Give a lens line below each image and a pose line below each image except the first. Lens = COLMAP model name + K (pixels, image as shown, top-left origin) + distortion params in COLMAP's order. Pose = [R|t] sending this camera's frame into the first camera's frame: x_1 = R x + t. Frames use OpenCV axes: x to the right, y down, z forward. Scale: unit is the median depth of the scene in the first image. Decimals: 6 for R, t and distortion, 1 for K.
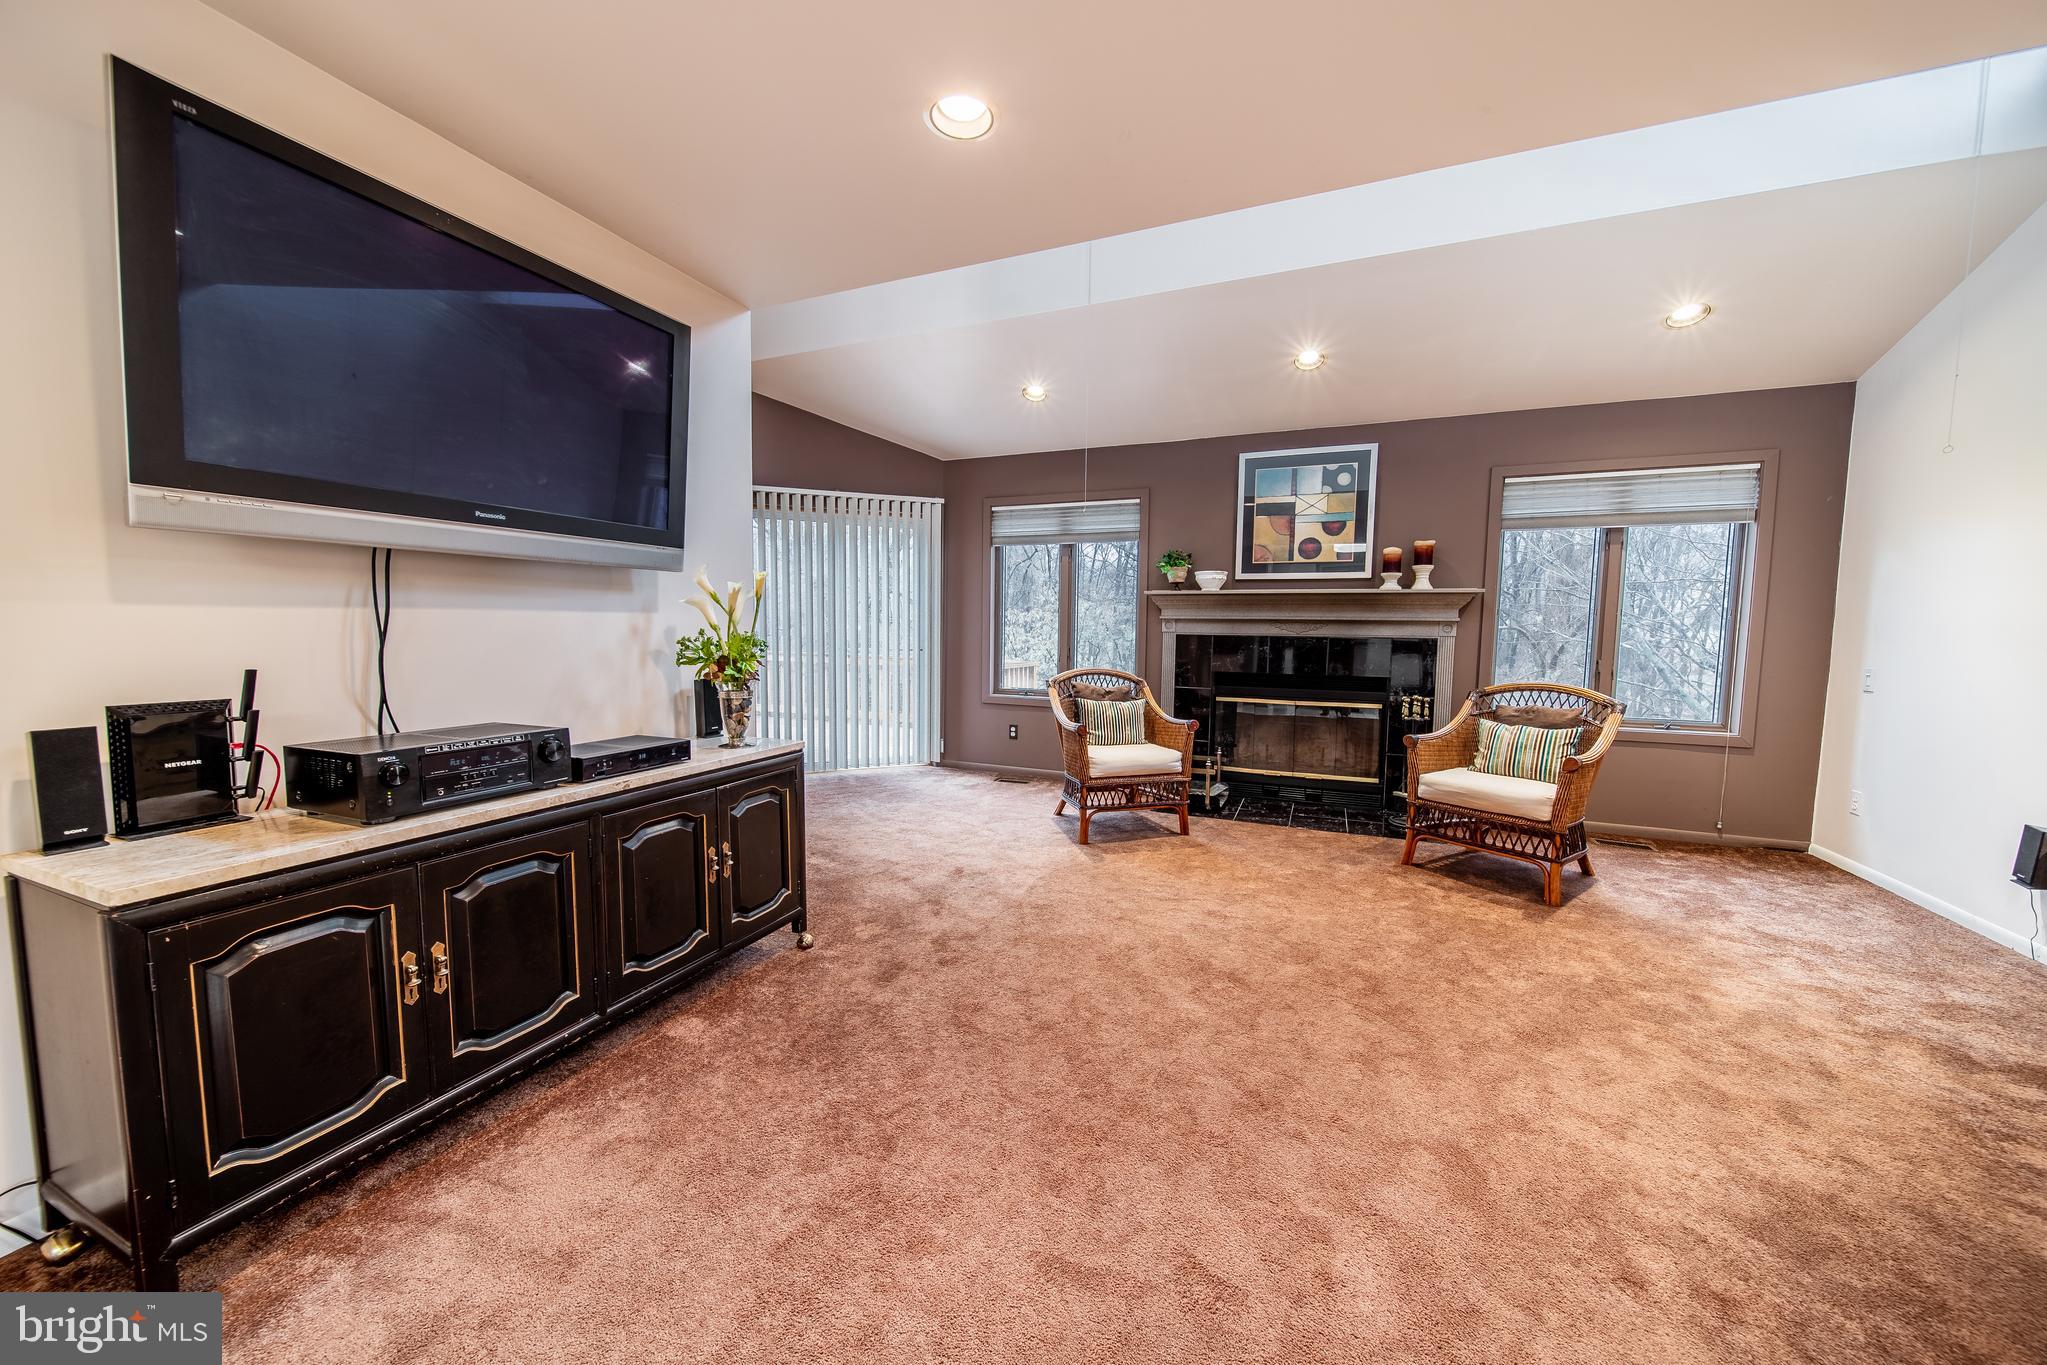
lens RADIAL K [[714.6, 0, 1023.8], [0, 714.6, 678.9], [0, 0, 1]] dist [-0.000374, -0.000998]
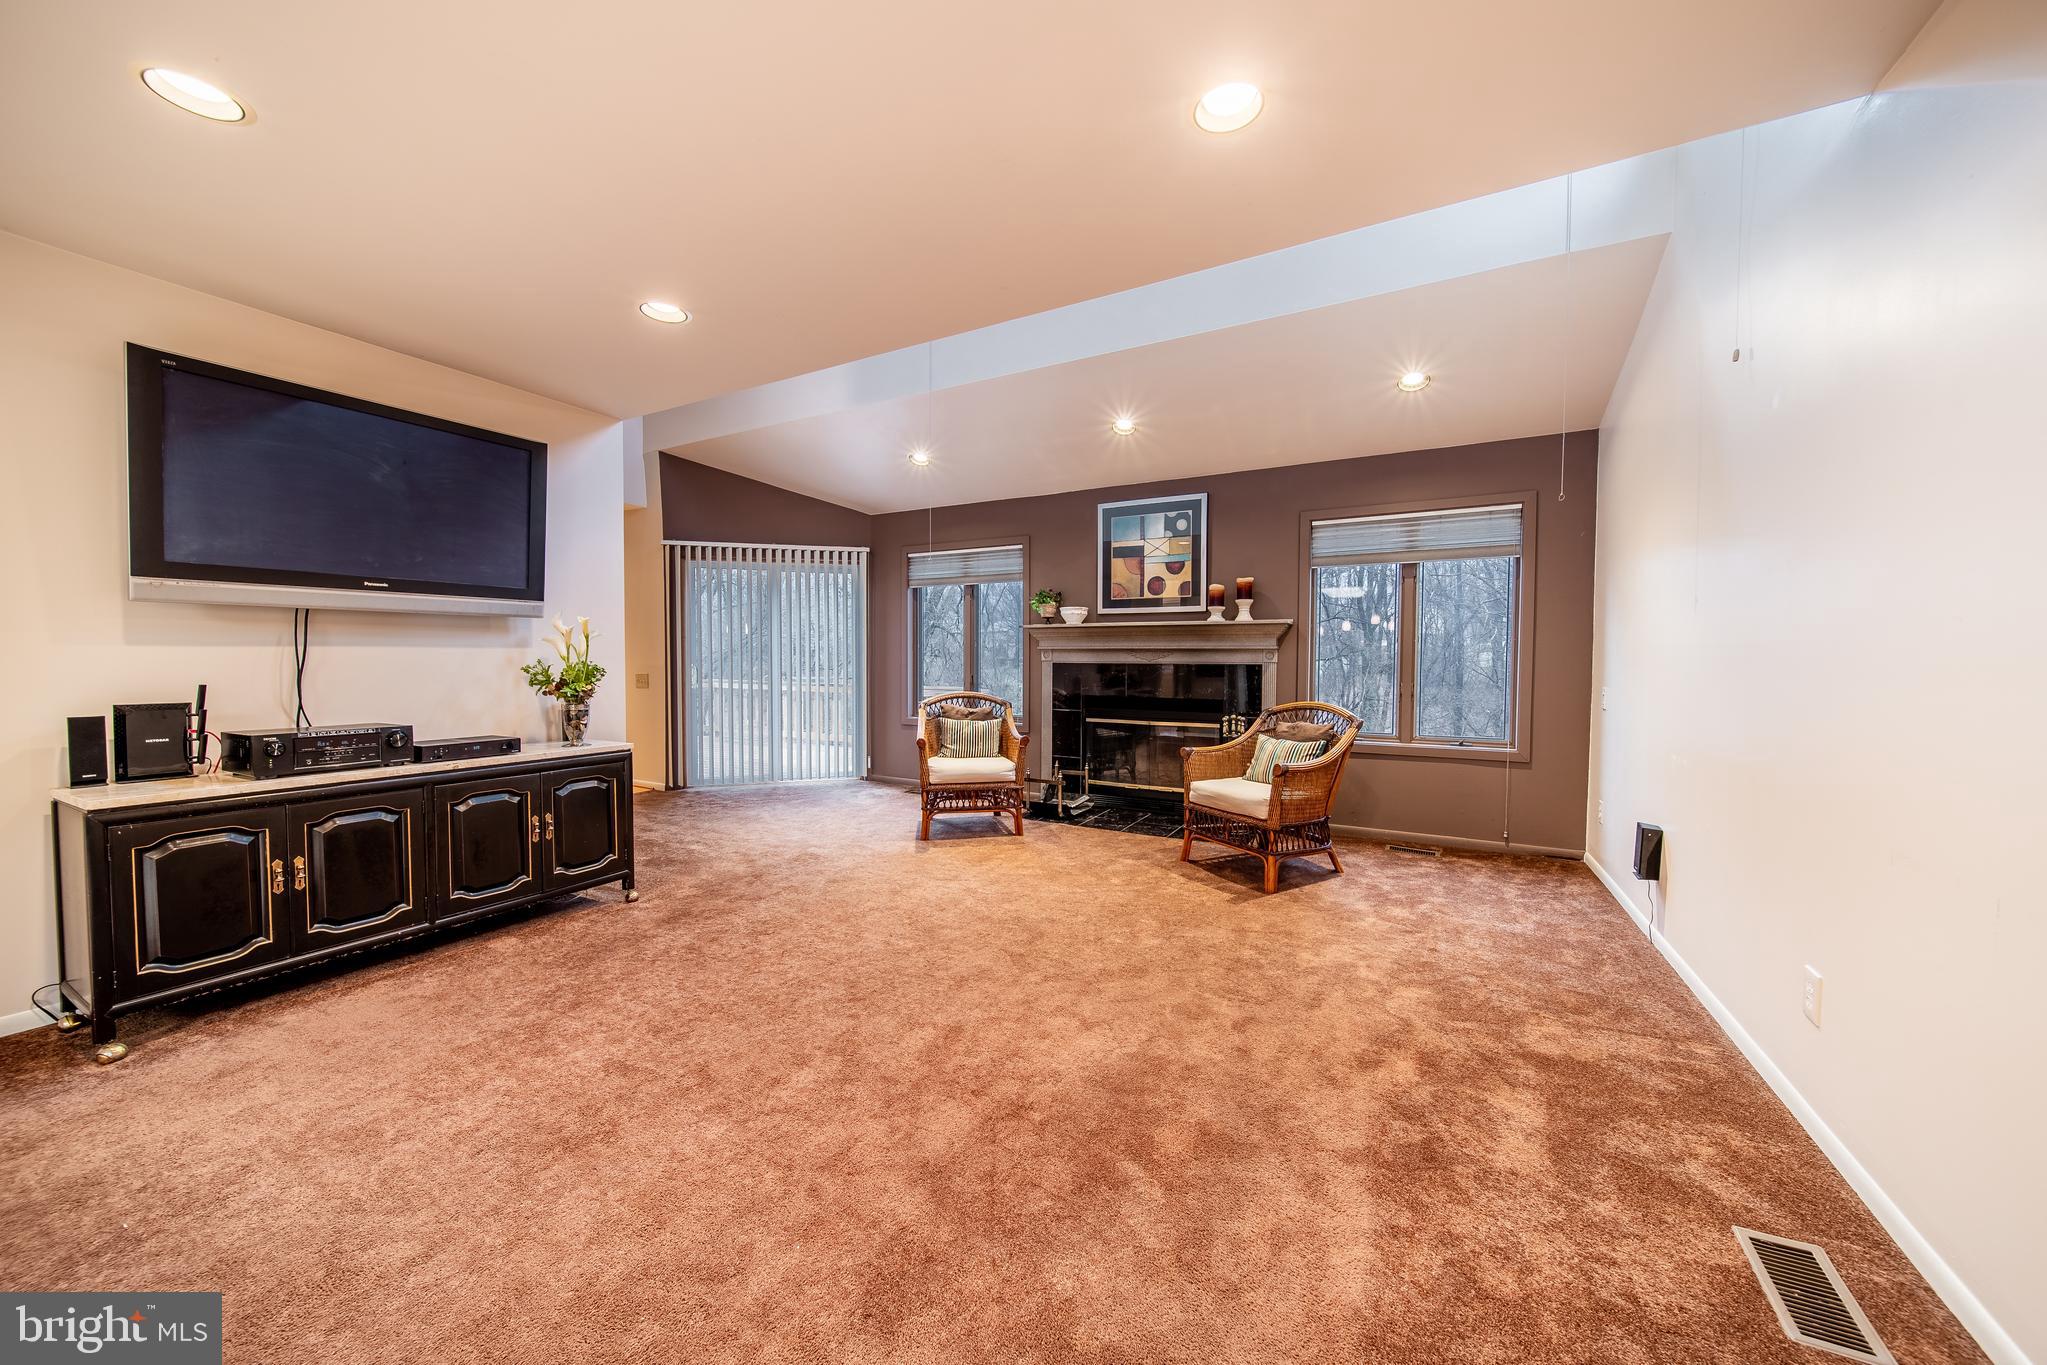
lens RADIAL K [[714.6, 0, 1024.7], [0, 714.6, 678.9], [0, 0, 1]] dist [-0.000374, -0.000998]
pose [[0.994327, -0.005285, -0.106233, 0.446947], [0.000417, 0.998951, -0.045791, 0.022779], [0.106364, 0.045487, 0.993286, -0.196883]]
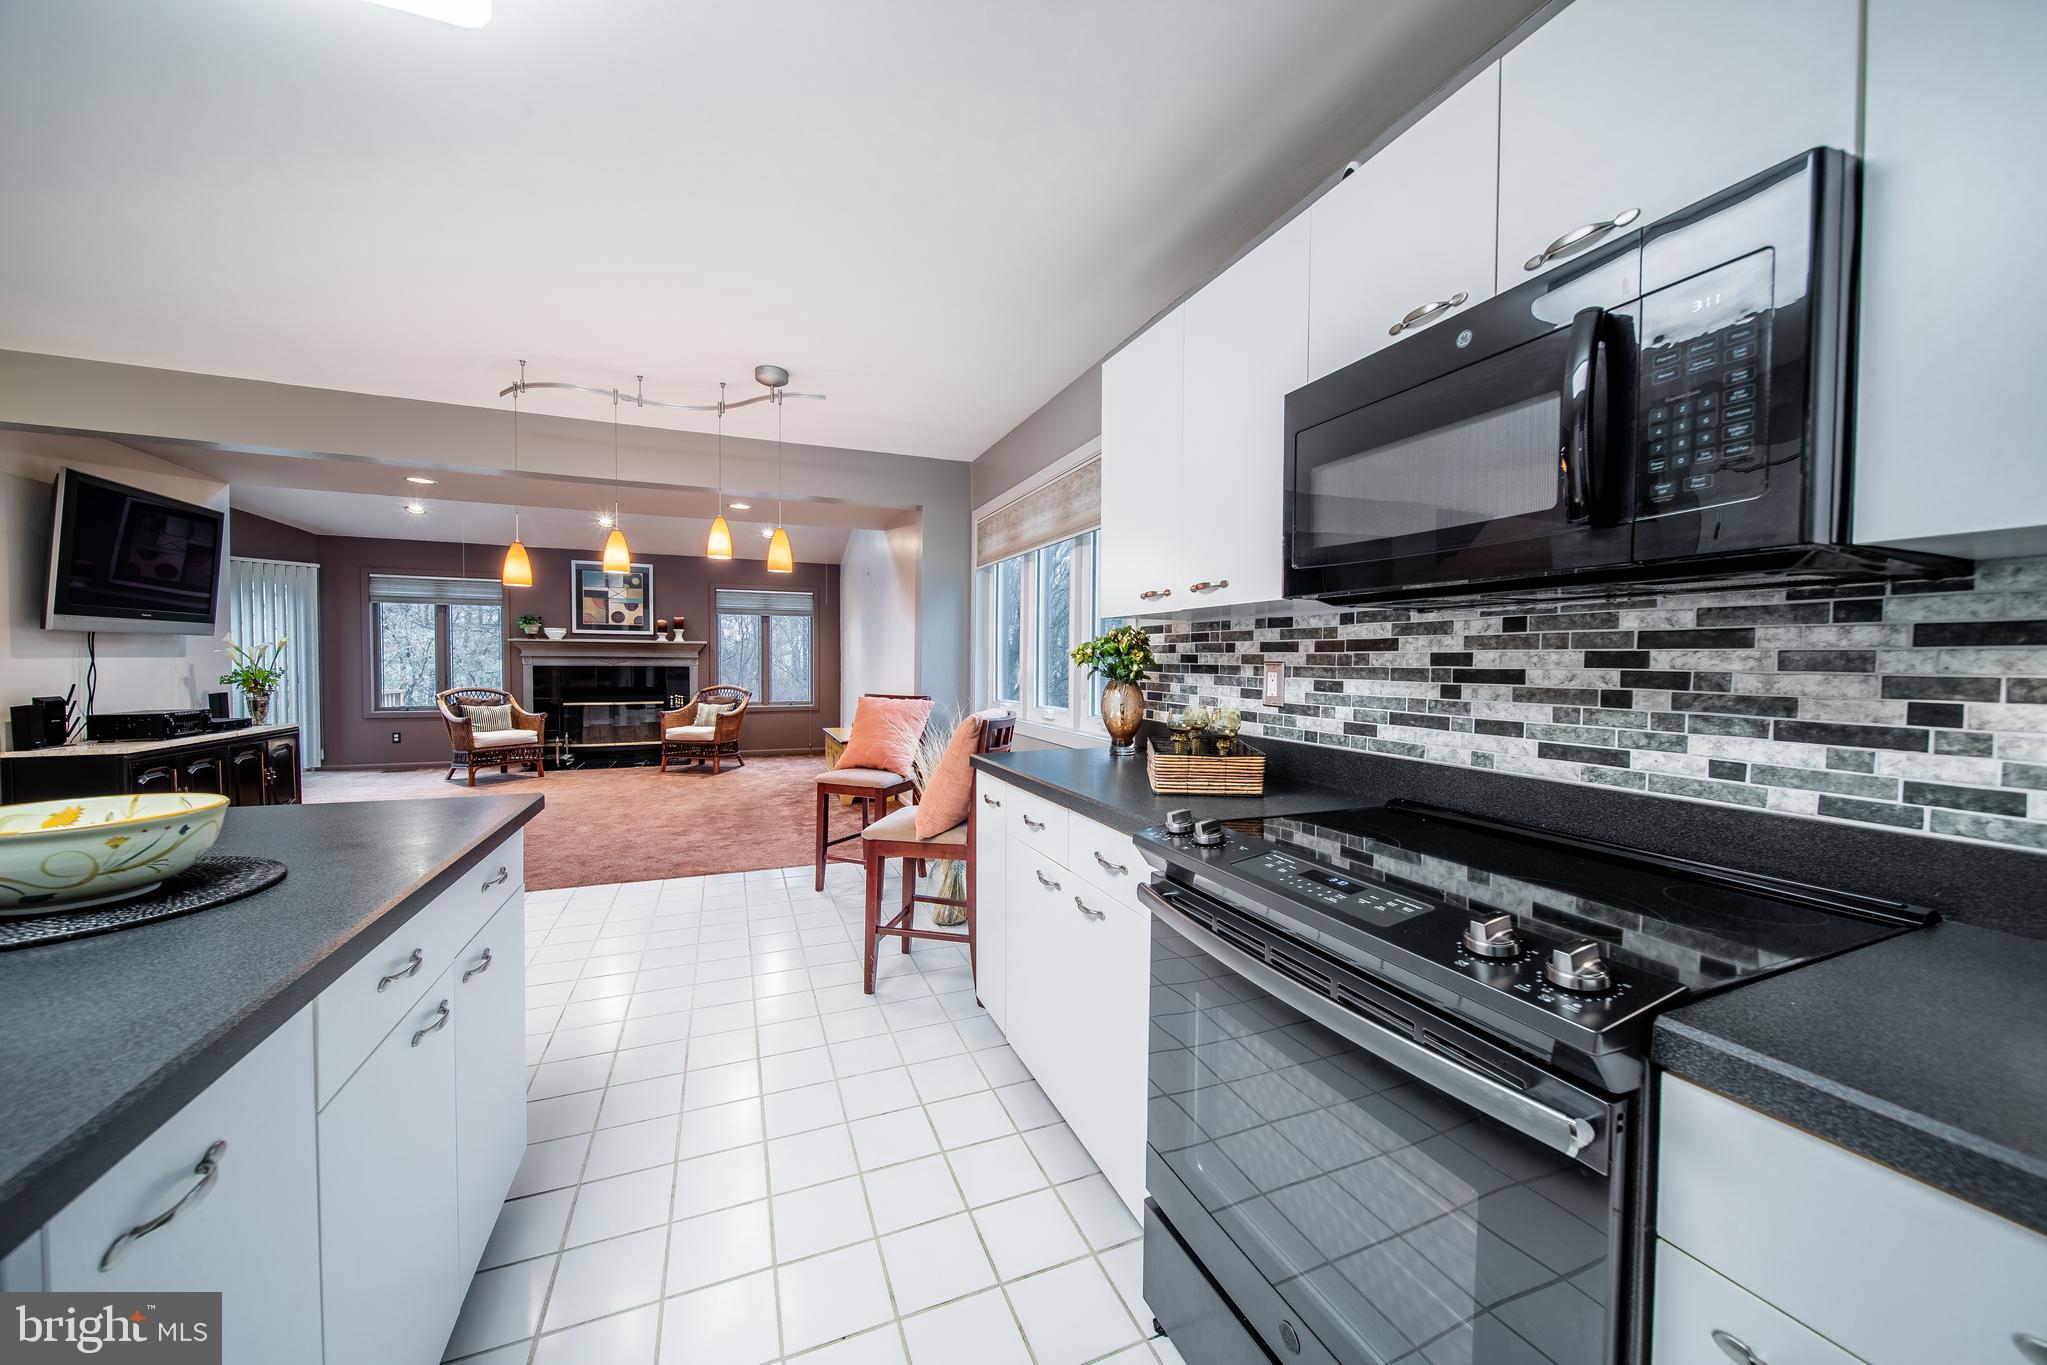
lens RADIAL K [[714.6, 0, 1020.6], [0, 714.6, 683.9], [0, 0, 1]] dist [-0.000374, -0.000998]
pose [[0.705694, -0.029192, 0.707915, -0.234909], [0.053664, 0.998483, -0.012322, 0.088442], [-0.706481, 0.046685, 0.706190, -1.406789]]
